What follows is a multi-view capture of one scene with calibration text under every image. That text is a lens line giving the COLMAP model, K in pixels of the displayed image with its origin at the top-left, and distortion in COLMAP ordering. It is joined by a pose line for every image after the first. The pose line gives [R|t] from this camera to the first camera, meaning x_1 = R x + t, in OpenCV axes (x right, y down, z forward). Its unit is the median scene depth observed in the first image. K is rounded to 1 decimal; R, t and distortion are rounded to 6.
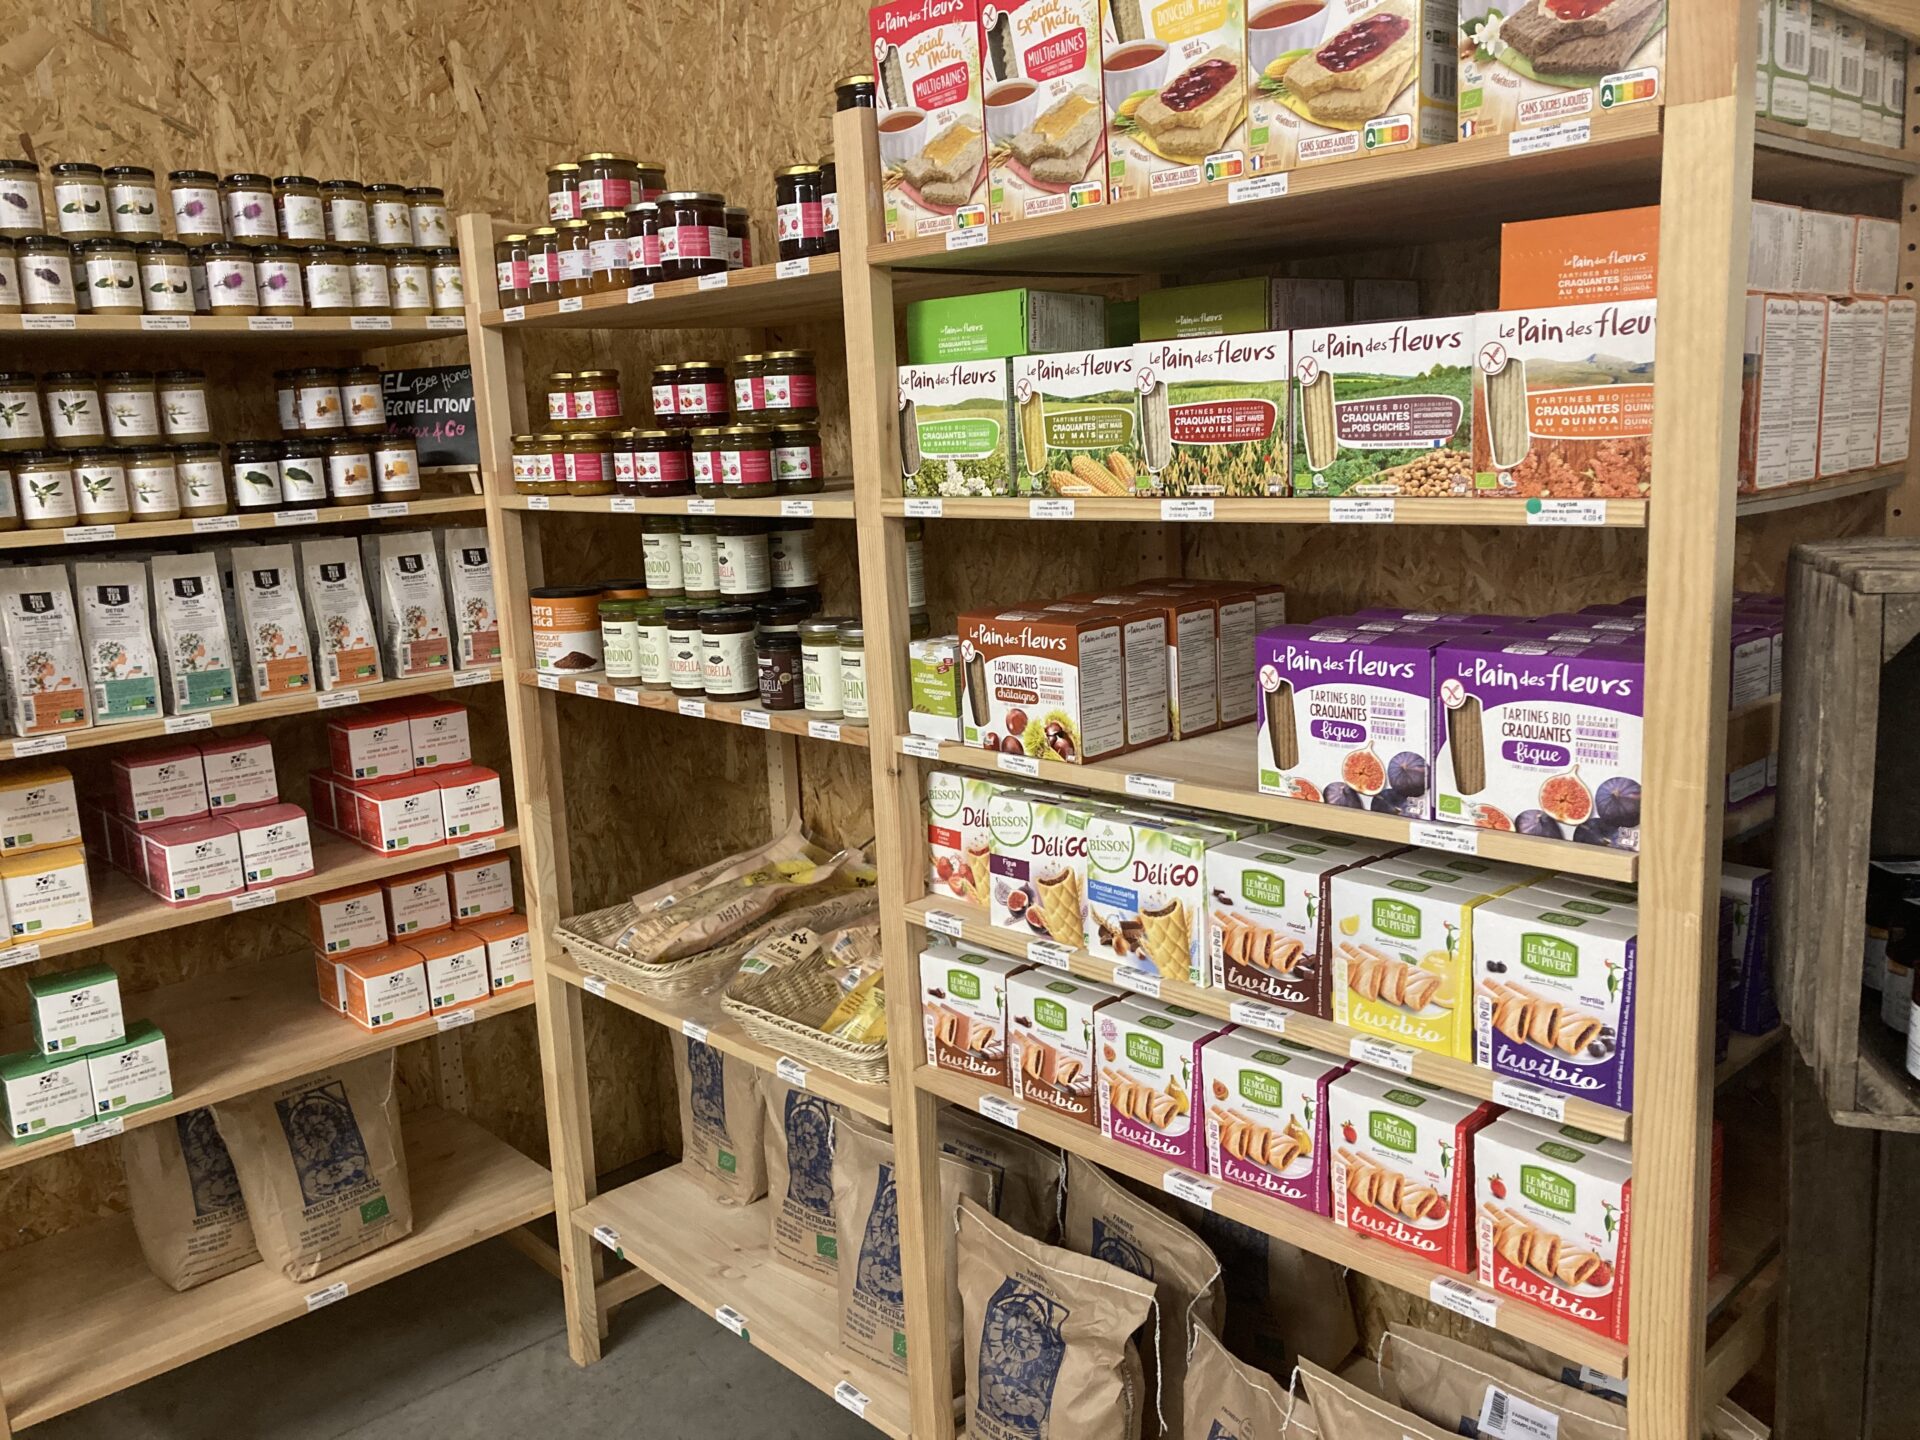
lens RADIAL K [[1585.9, 0, 954.2], [0, 1585.9, 721.0], [0, 0, 1]] dist [0.022730, -0.017007]
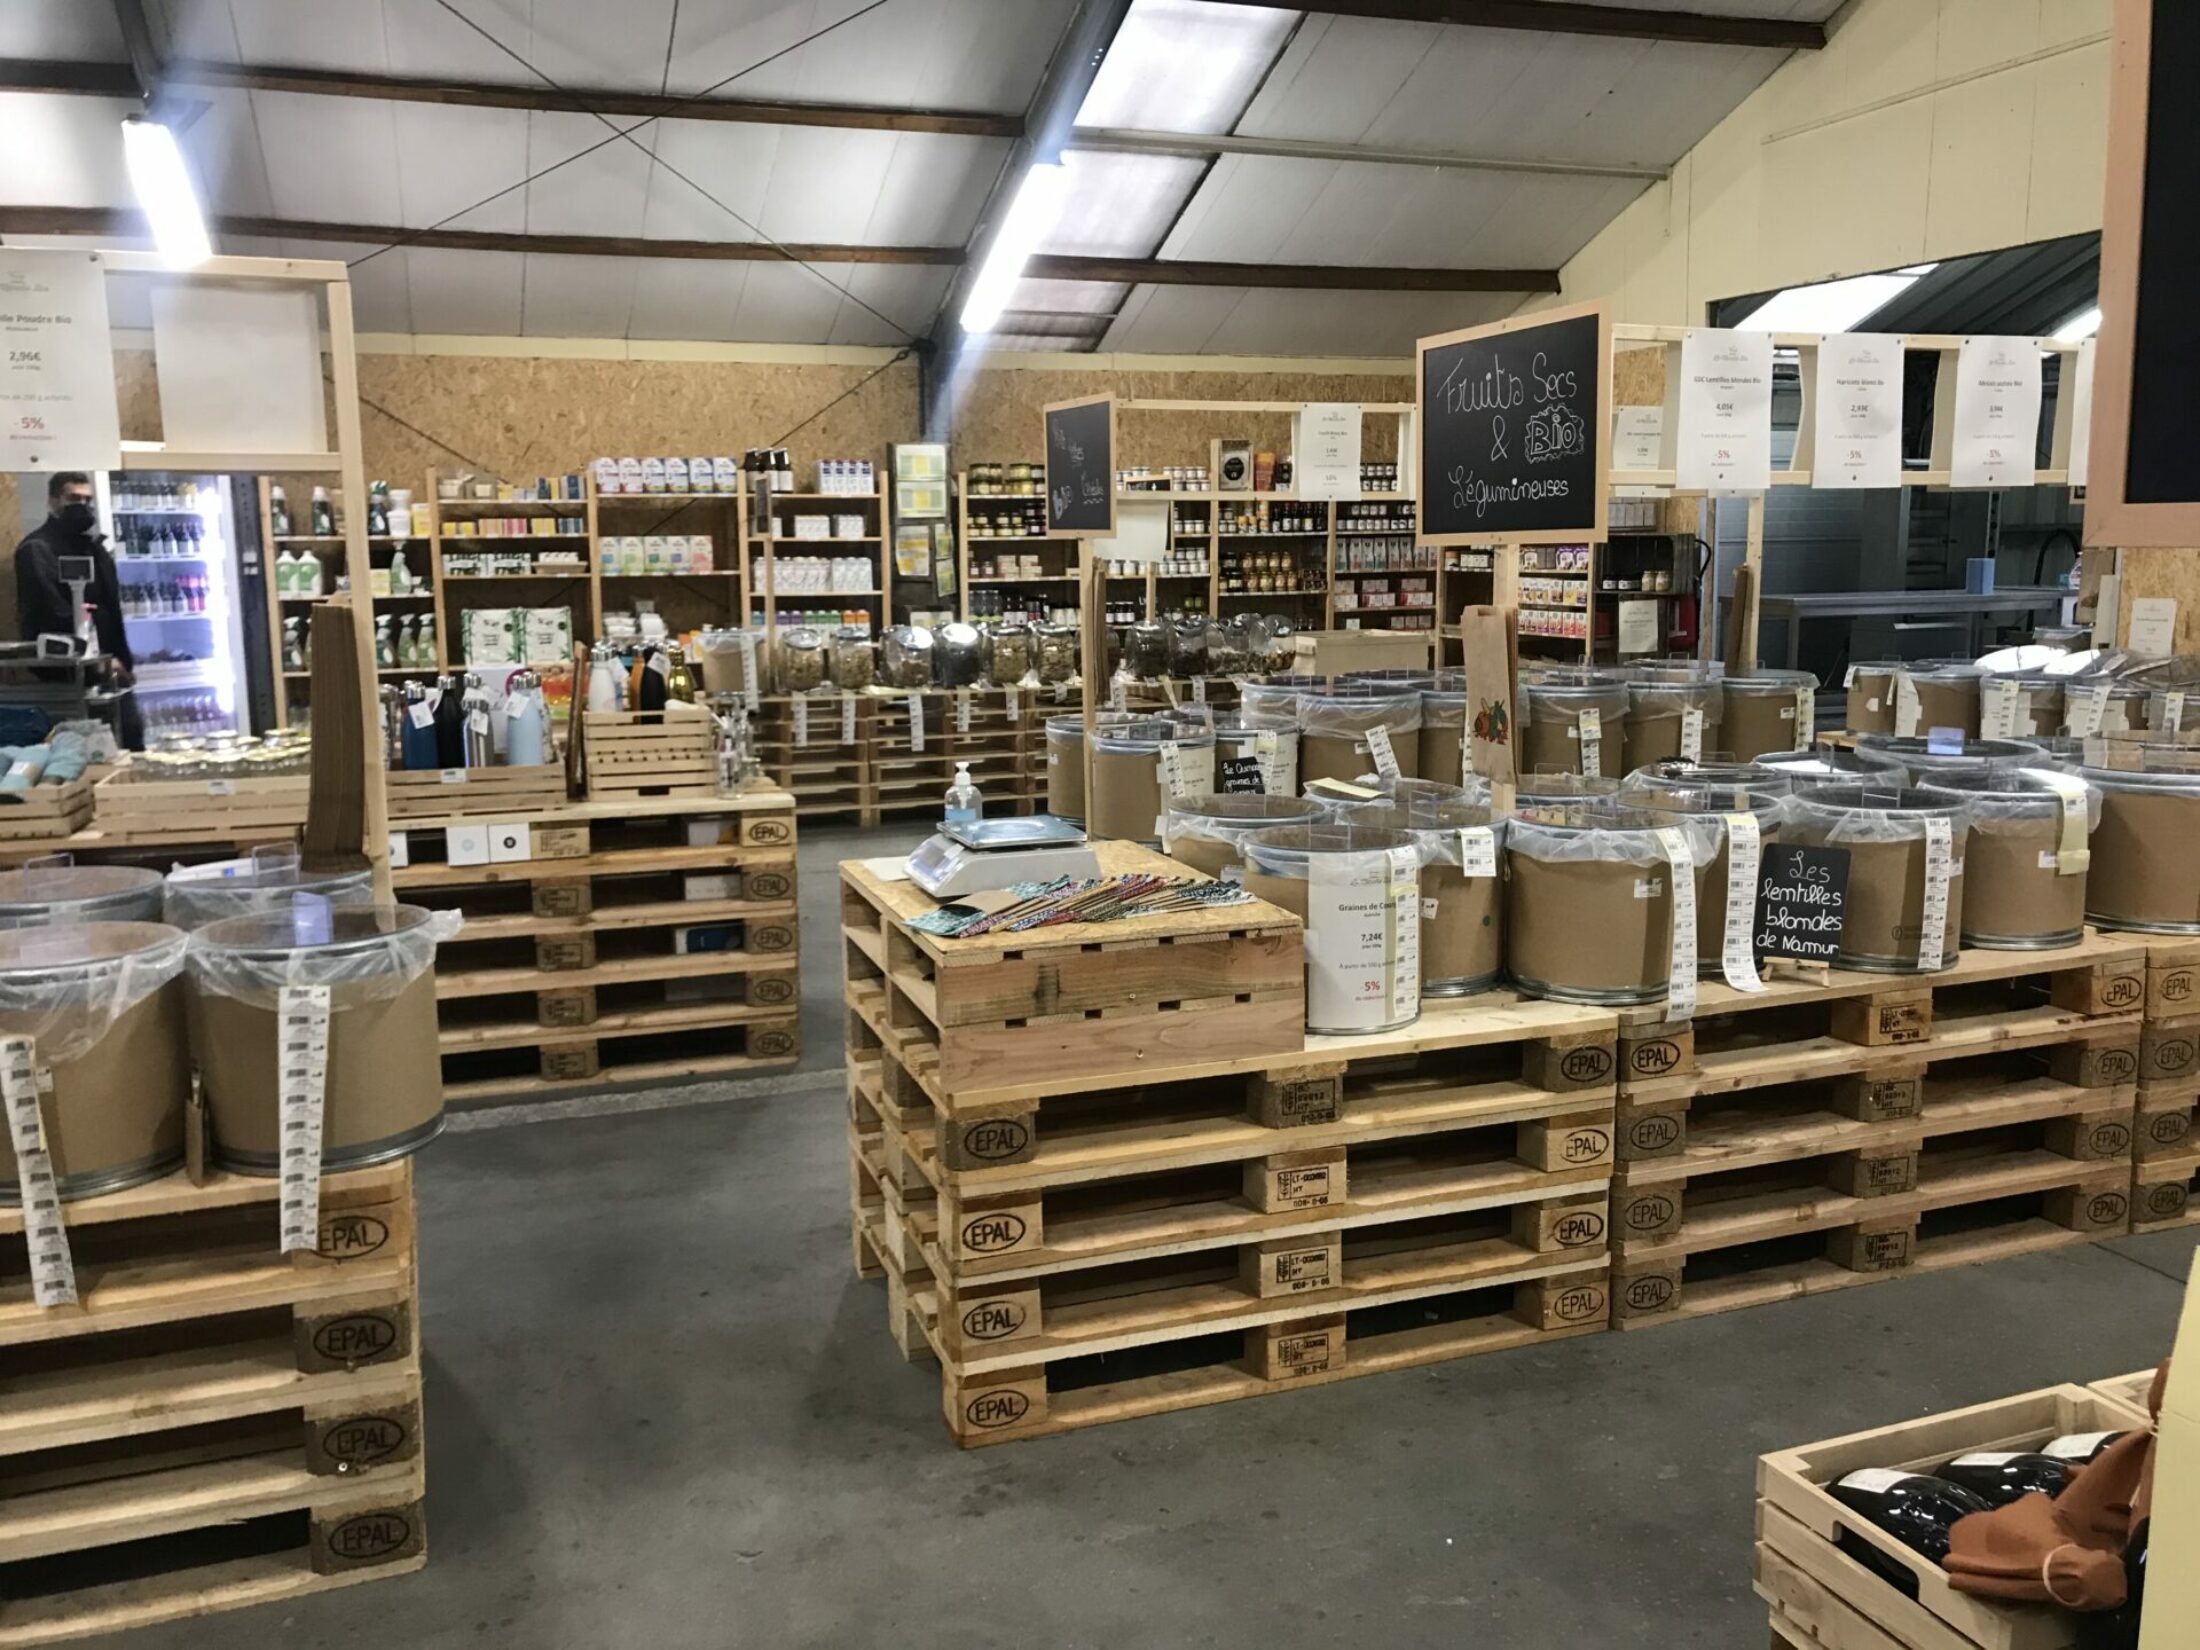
lens RADIAL K [[1820.5, 0, 1063.4], [0, 1820.5, 816.6], [0, 0, 1]] dist [0.023683, -0.028349]
pose [[0.916509, 0.096159, -0.388285, 1.280036], [-0.105021, 0.994469, -0.001610, 1.224646], [0.385982, 0.042254, 0.921538, -6.450084]]
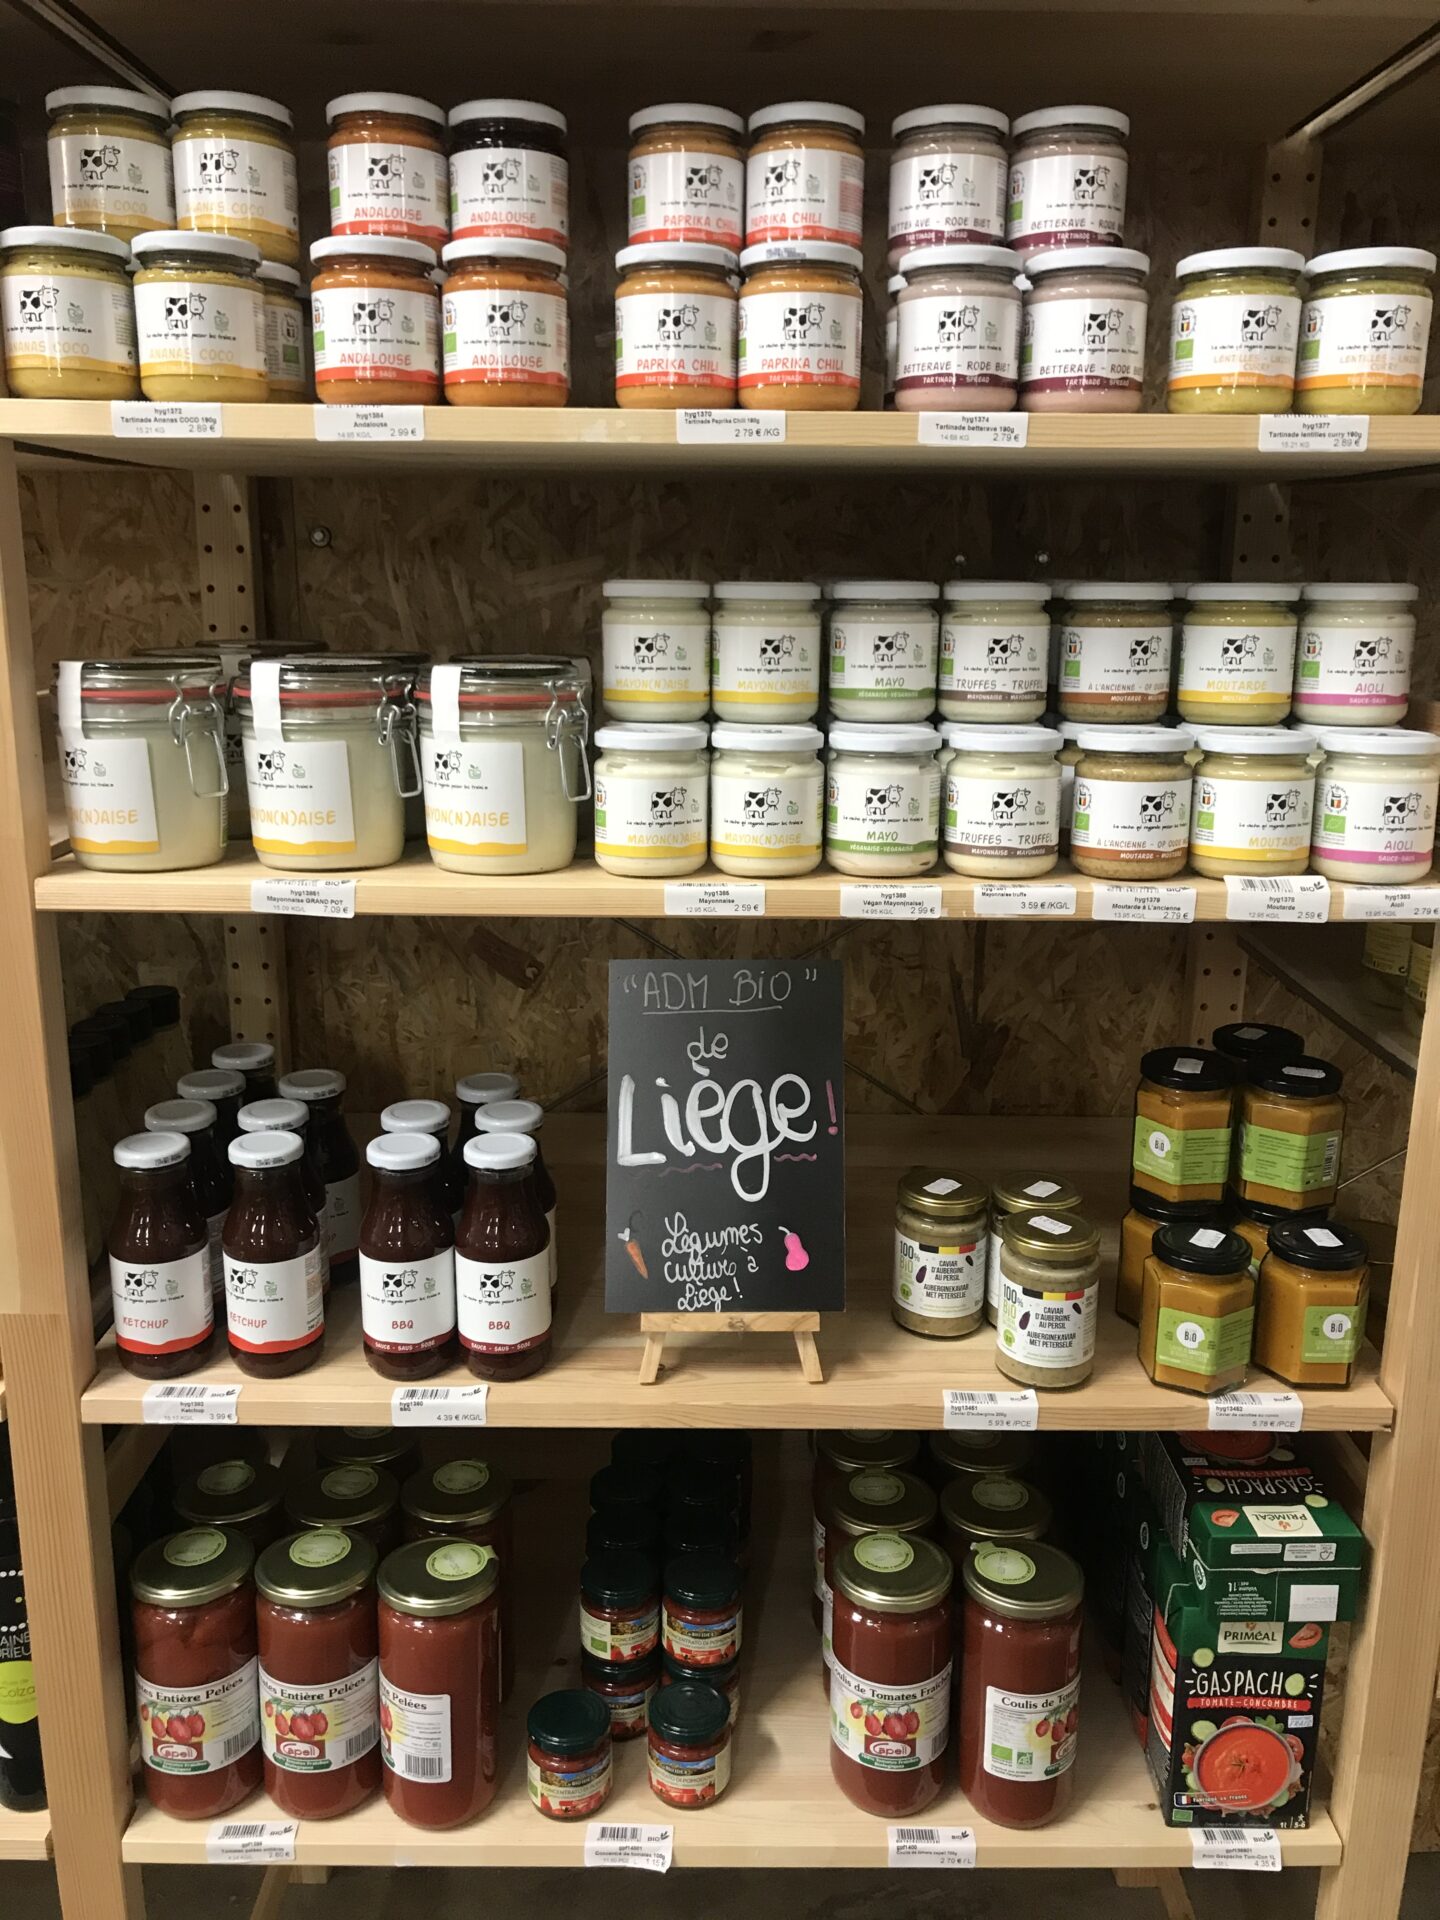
lens RADIAL K [[1588.8, 0, 718.0], [0, 1588.8, 953.6], [0, 0, 1]] dist [0.023683, -0.028349]
pose [[0.729490, 0.209606, -0.651083, -1.042277], [-0.163339, 0.977732, 0.131757, 0.118270], [0.664202, 0.010232, 0.747483, 0.210254]]
